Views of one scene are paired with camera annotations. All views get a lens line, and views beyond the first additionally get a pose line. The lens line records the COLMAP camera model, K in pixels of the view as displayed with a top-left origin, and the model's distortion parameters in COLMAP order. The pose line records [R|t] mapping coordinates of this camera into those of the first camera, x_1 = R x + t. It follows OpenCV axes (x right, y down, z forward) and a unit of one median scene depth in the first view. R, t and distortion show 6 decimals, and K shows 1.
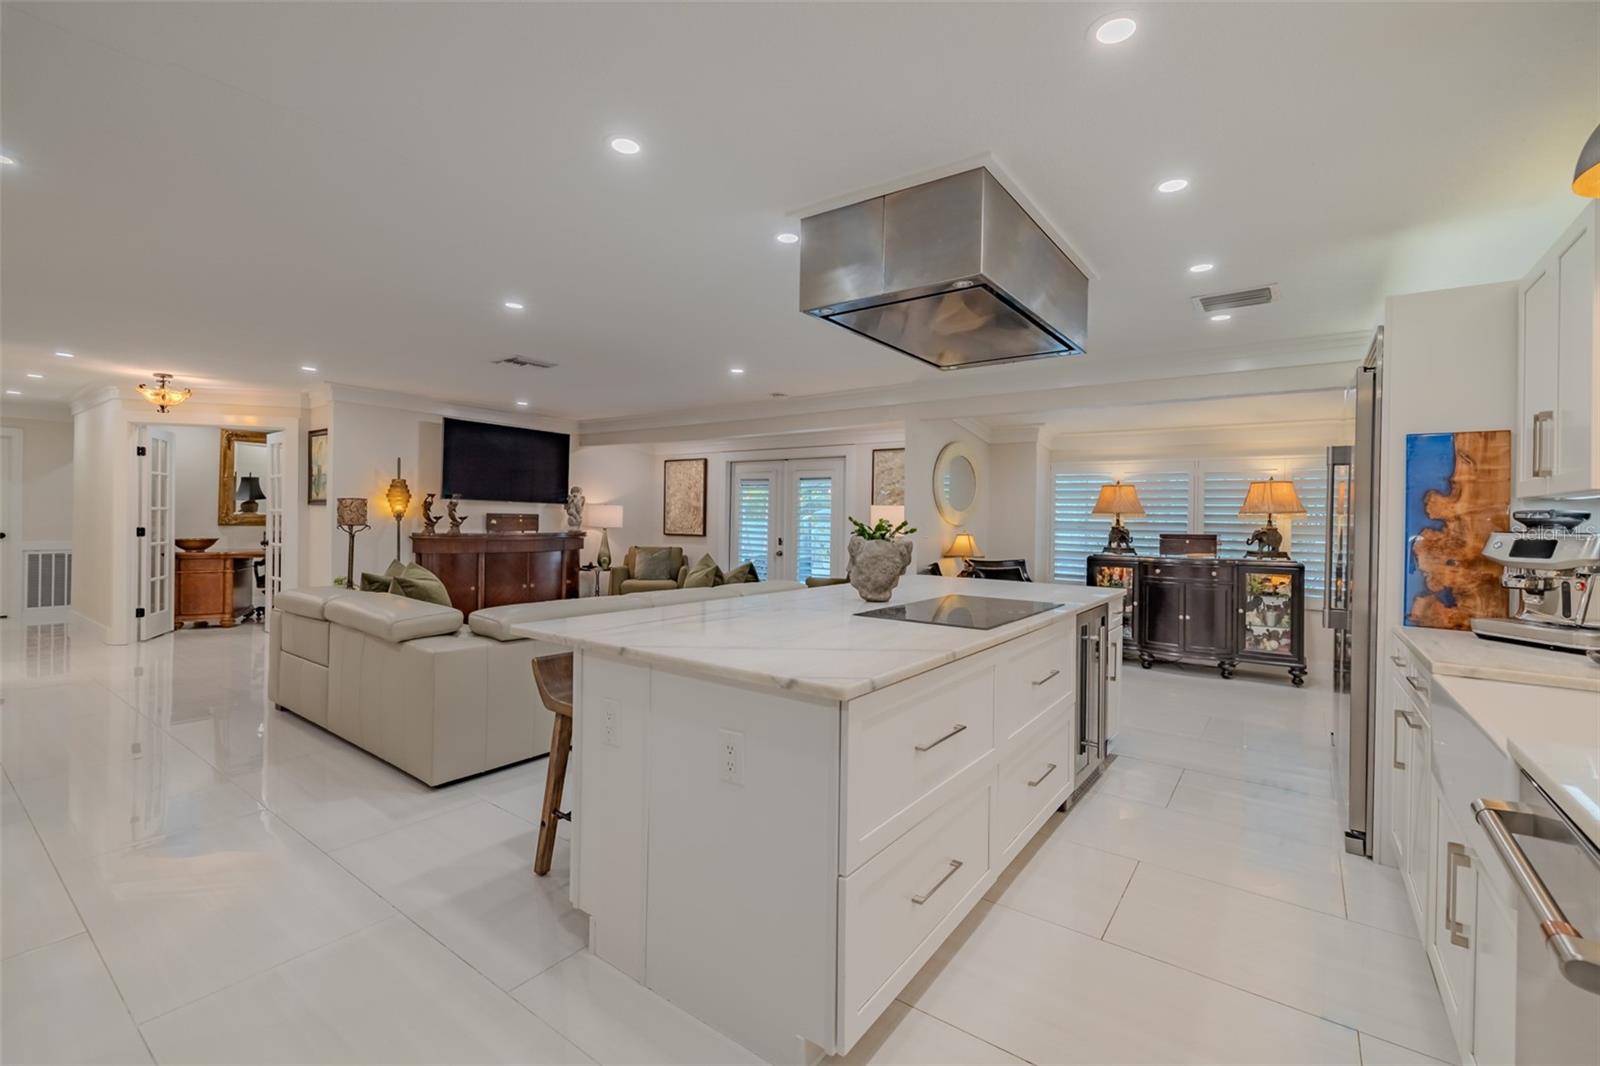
lens RADIAL K [[679.6, 0, 801.7], [0, 679.6, 521.6], [0, 0, 1]] dist [-0.001055, -0.000106]
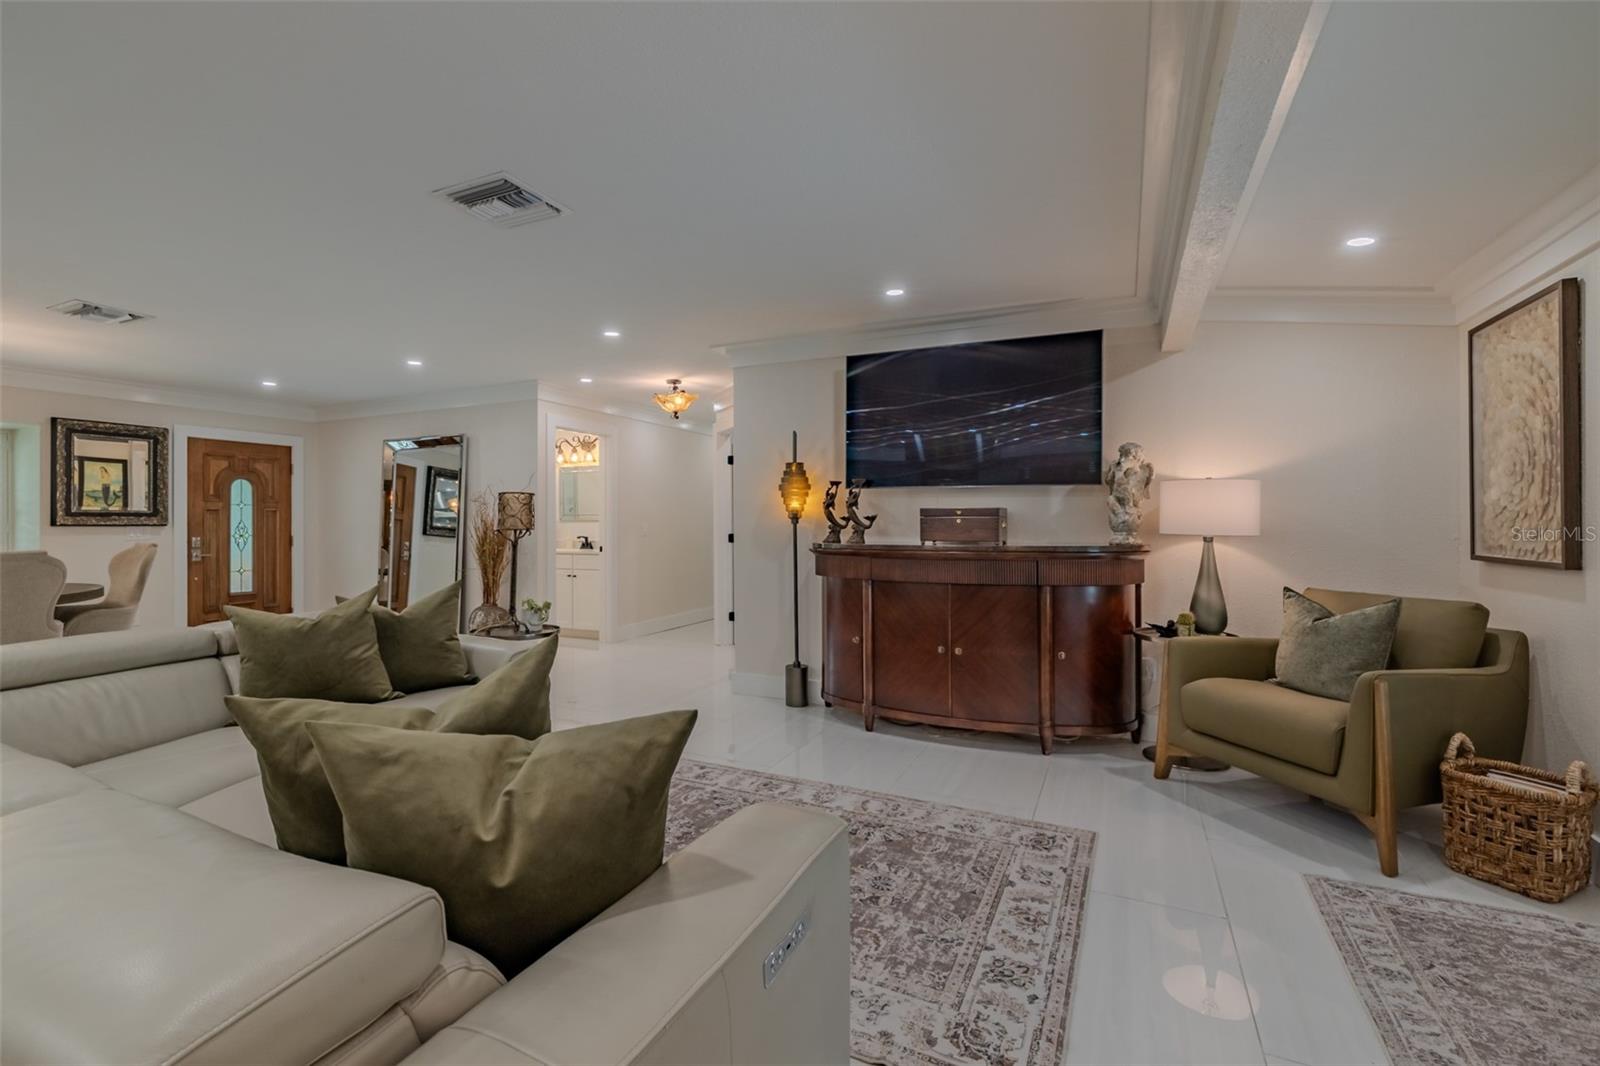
lens RADIAL K [[722.8, 0, 764.7], [0, 722.8, 524.5], [0, 0, 1]] dist [0.000040, -0.000025]
pose [[0.166825, -0.017620, -0.985829, 0.103060], [0.001704, 0.999844, -0.017582, 0.010823], [0.985985, 0.001254, 0.166829, 0.778751]]
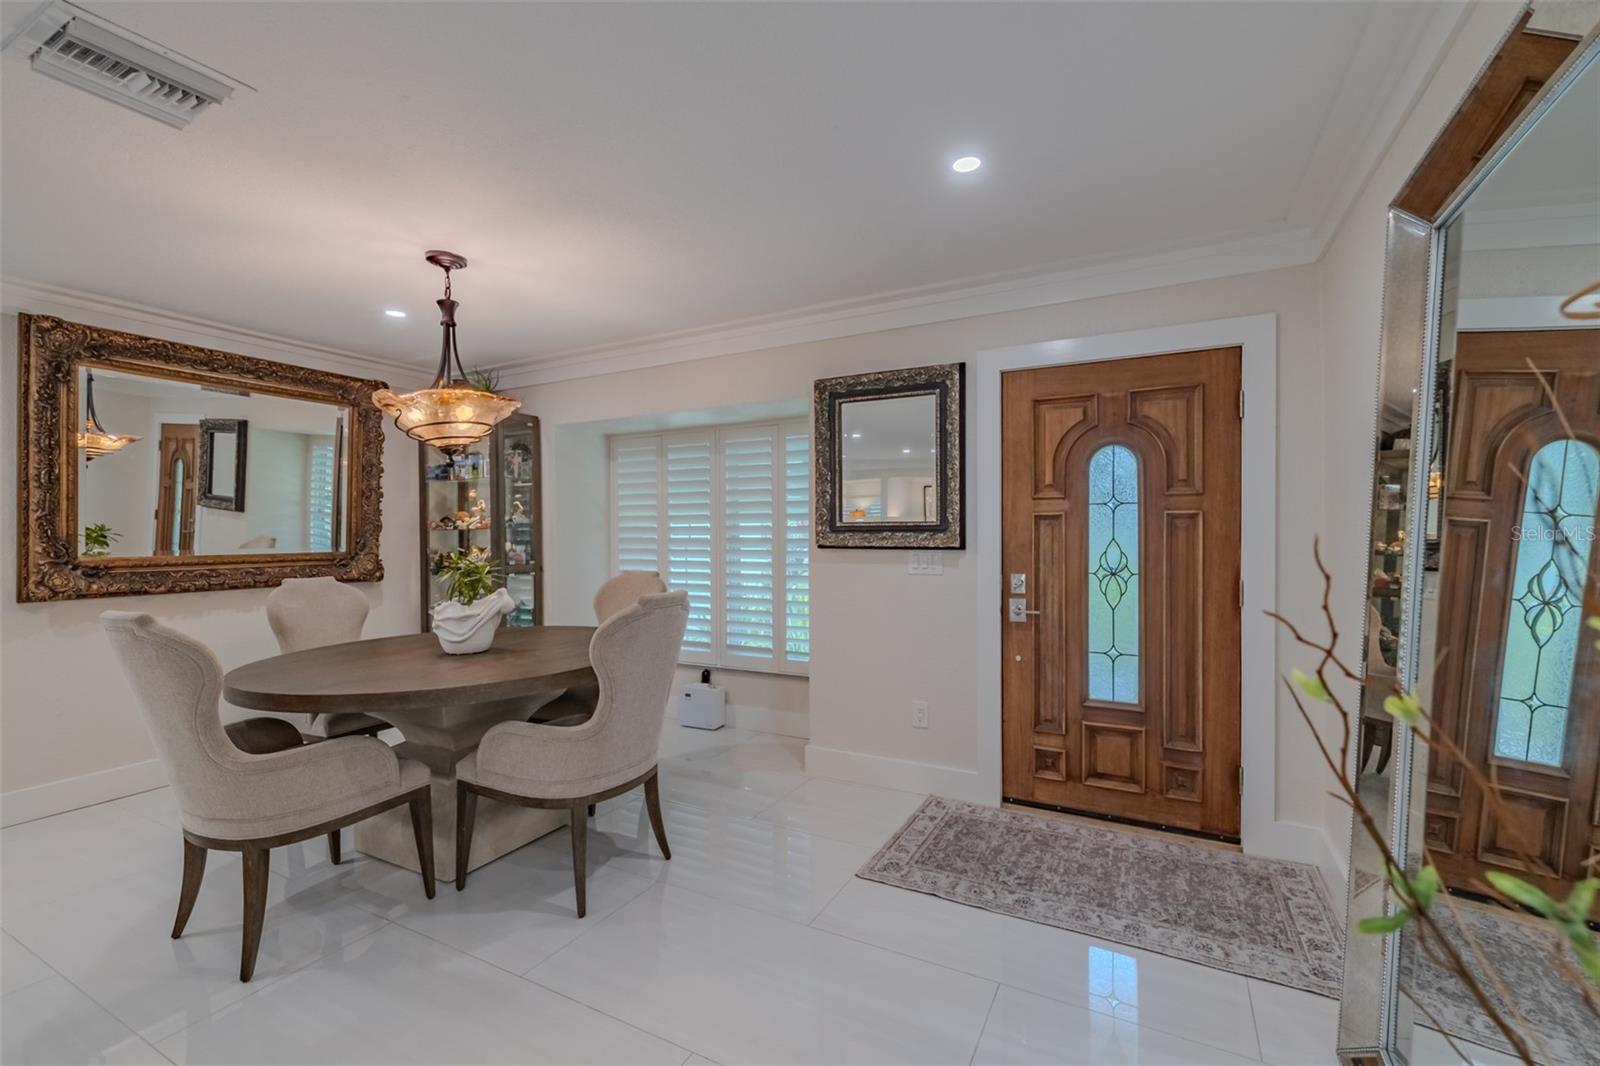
lens RADIAL K [[685.4, 0, 801.5], [0, 685.4, 538.3], [0, 0, 1]] dist [-0.000369, 0.000024]
pose [[-0.990556, -0.012583, -0.136530, -0.739825], [-0.014075, 0.999851, 0.009964, -0.014843], [0.136384, 0.011791, -0.990586, 0.623078]]
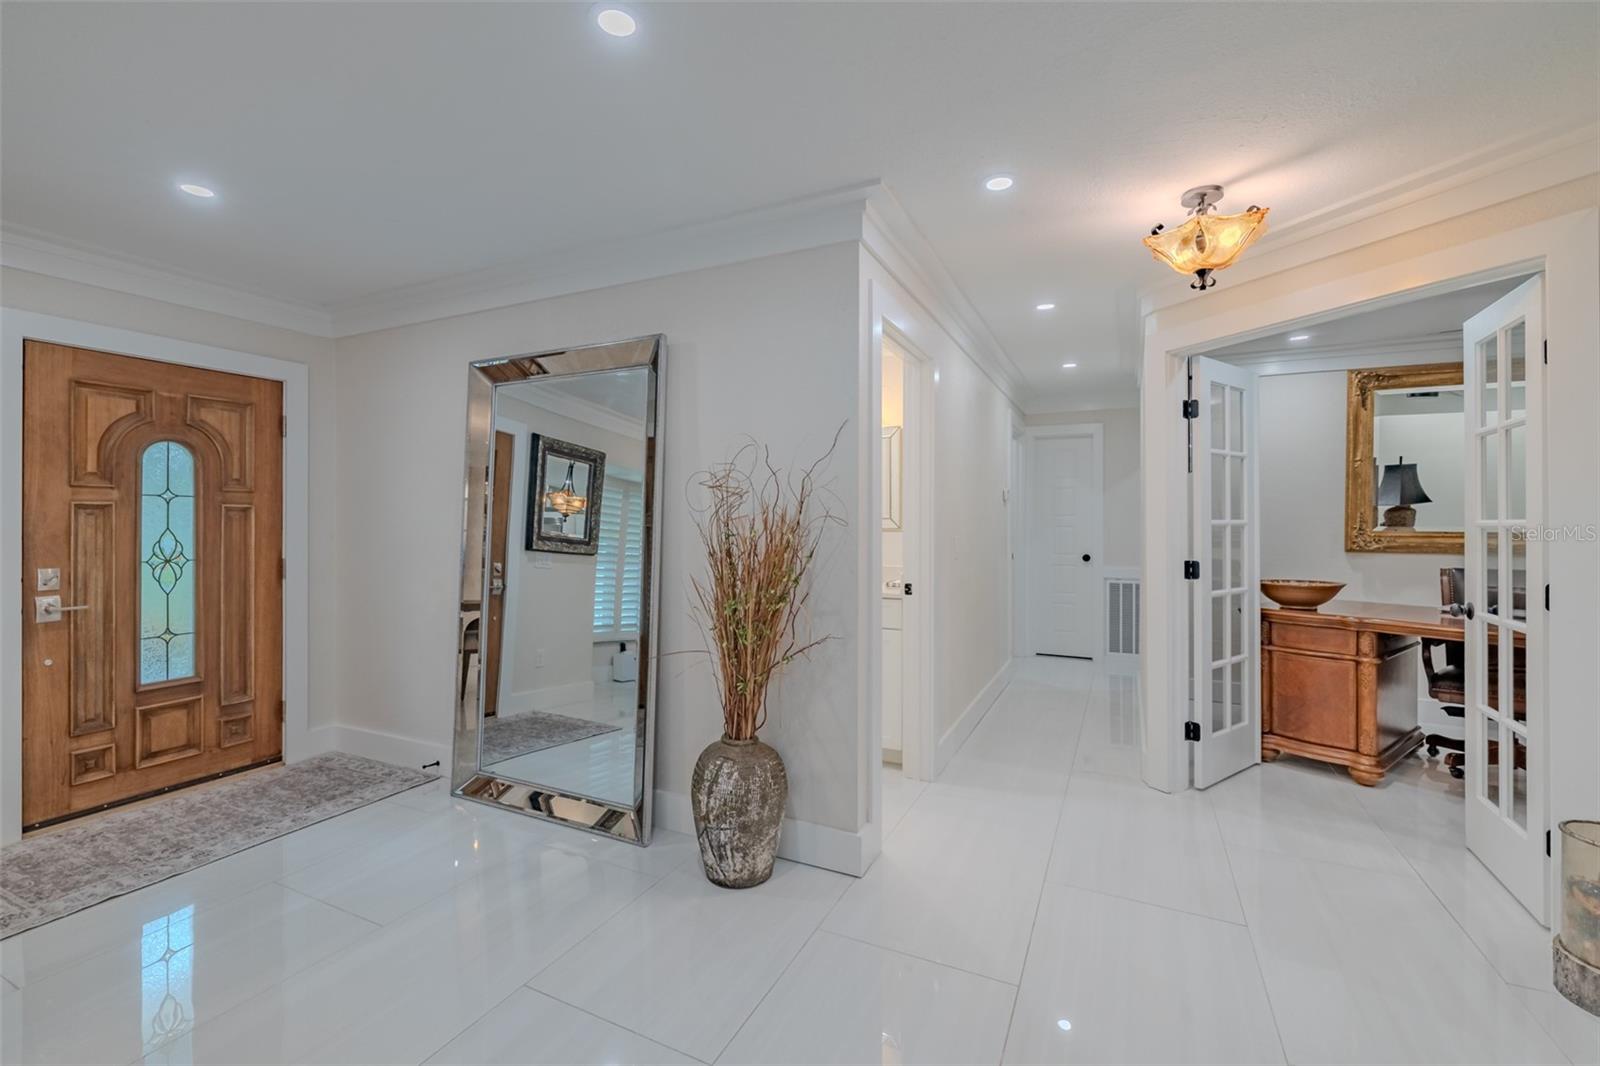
lens RADIAL K [[679.6, 0, 801.7], [0, 679.6, 521.6], [0, 0, 1]] dist [-0.001055, -0.000106]
pose [[0.179290, -0.017599, -0.983639, -0.479076], [-0.000977, 0.999836, -0.018067, -0.010016], [0.983796, 0.004200, 0.179244, 0.564928]]
